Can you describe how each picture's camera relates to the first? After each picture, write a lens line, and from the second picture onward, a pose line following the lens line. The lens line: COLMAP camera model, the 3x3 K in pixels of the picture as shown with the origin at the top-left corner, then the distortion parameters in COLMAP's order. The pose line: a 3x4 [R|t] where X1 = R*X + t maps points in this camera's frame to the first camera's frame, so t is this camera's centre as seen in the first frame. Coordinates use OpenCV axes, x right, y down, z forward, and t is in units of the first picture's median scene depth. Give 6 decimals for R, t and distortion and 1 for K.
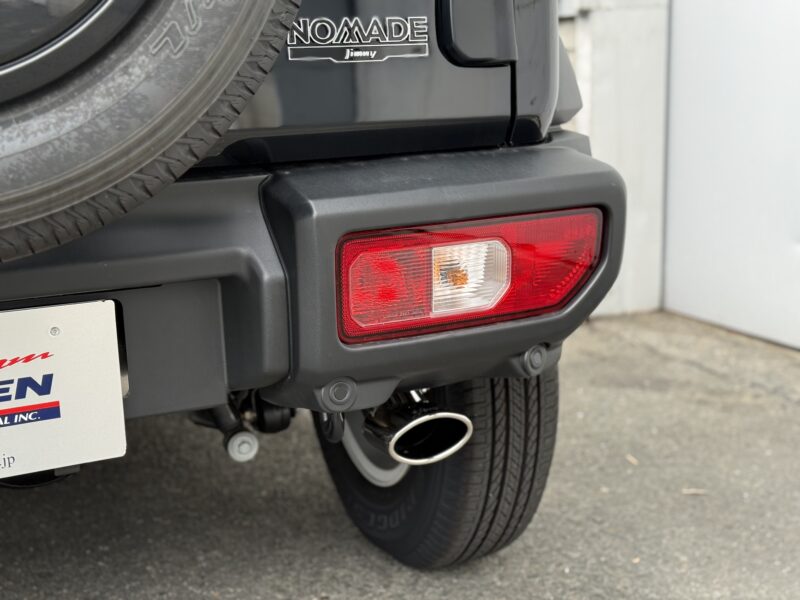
lens RADIAL K [[1117.6, 0, 393.2], [0, 1117.6, 302.4], [0, 0, 1]] dist [0.126132, 0.000000]
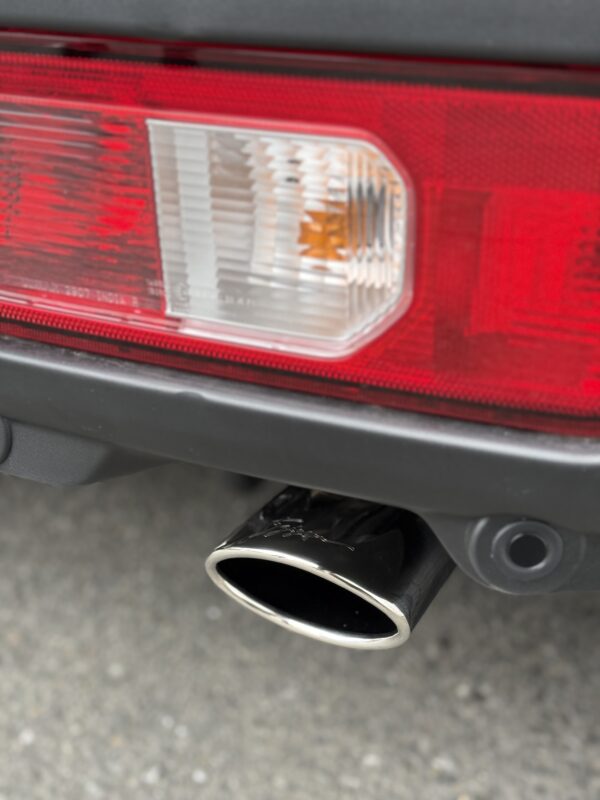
lens RADIAL K [[1117.6, 0, 307.9], [0, 1117.6, 407.7], [0, 0, 1]] dist [0.126132, 0.000000]
pose [[0.646284, 0.379677, -0.661939, 0.282223], [-0.175446, 0.918129, 0.355327, -0.087811], [0.742655, -0.113508, 0.659985, 0.758310]]
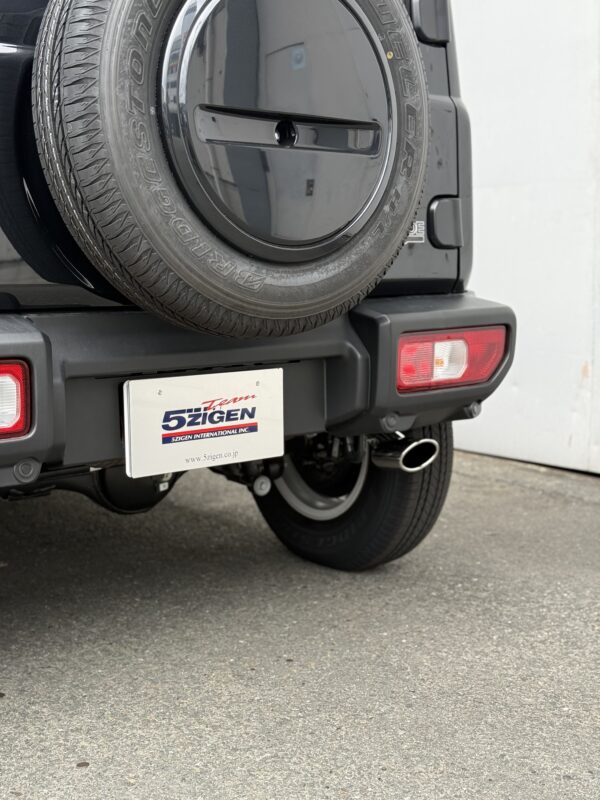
lens RADIAL K [[1117.6, 0, 300.0], [0, 1117.6, 406.3], [0, 0, 1]] dist [0.126132, 0.000000]
pose [[0.967164, -0.007989, 0.254026, -0.611062], [0.029683, 0.996216, -0.081681, 0.187425], [-0.252413, 0.086539, 0.963742, -0.680919]]
